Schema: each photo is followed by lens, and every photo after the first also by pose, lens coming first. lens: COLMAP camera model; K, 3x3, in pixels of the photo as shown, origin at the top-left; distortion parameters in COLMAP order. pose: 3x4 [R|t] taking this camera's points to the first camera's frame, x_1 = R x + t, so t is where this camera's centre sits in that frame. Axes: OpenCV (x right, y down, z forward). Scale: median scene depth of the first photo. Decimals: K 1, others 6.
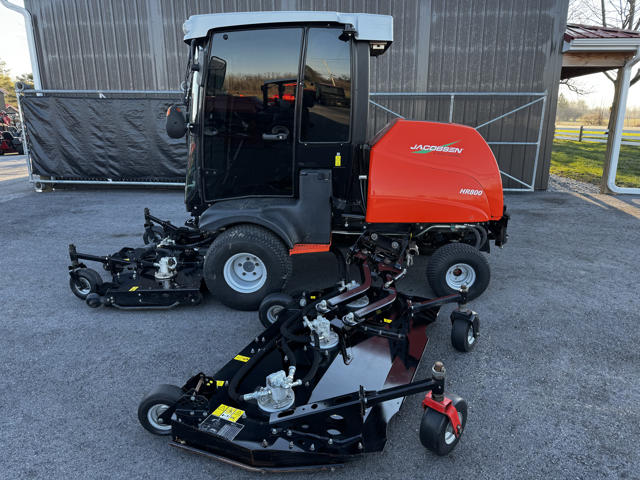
lens RADIAL K [[448.8, 0, 323.6], [0, 448.8, 240.7], [0, 0, 1]] dist [0.046119, -0.056916]
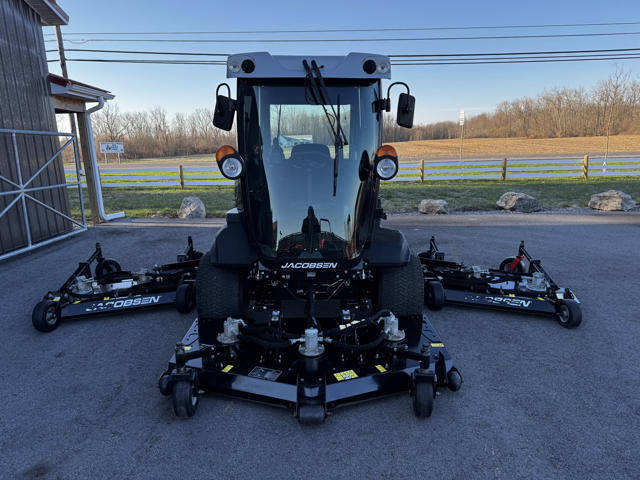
lens RADIAL K [[448.8, 0, 323.6], [0, 448.8, 240.7], [0, 0, 1]] dist [0.046119, -0.056916]
pose [[-0.063817, -0.199942, 0.977727, -1.179038], [0.285401, 0.935149, 0.209863, -0.321131], [-0.956281, 0.292437, -0.002615, 1.107461]]
